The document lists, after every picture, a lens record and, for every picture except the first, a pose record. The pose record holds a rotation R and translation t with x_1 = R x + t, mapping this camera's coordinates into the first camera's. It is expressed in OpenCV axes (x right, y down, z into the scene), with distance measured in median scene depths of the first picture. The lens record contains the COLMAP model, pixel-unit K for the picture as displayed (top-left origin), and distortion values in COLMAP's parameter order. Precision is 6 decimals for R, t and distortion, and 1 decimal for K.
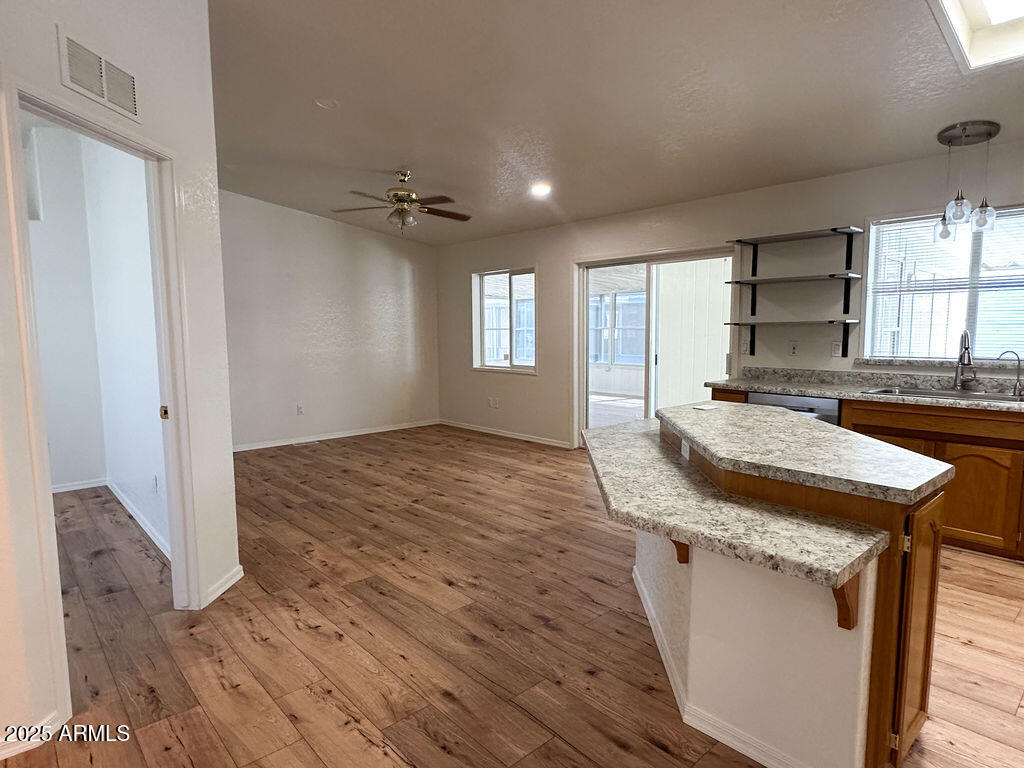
lens RADIAL K [[570.2, 0, 523.3], [0, 570.2, 386.7], [0, 0, 1]] dist [0.001066, 0.002369]
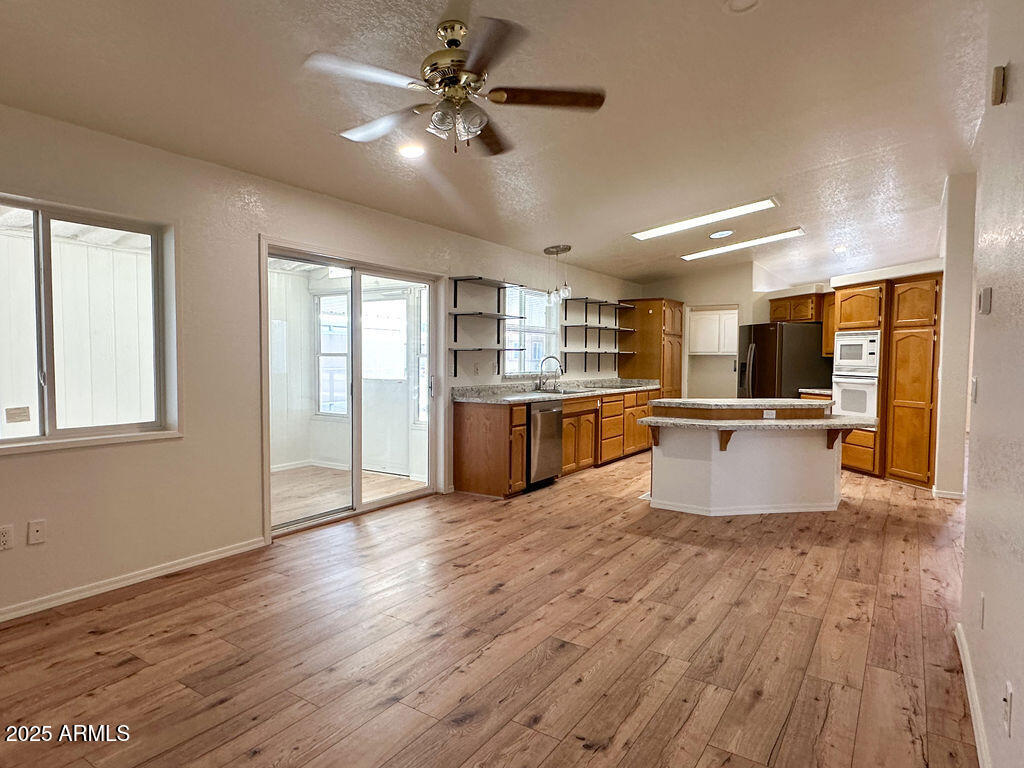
lens RADIAL K [[570.2, 0, 523.3], [0, 570.2, 386.7], [0, 0, 1]] dist [0.001066, 0.002369]
pose [[-0.209397, -0.044719, 0.976808, -0.867361], [0.090884, 0.993739, 0.064977, -0.113850], [-0.973598, 0.102382, -0.204022, 1.303699]]
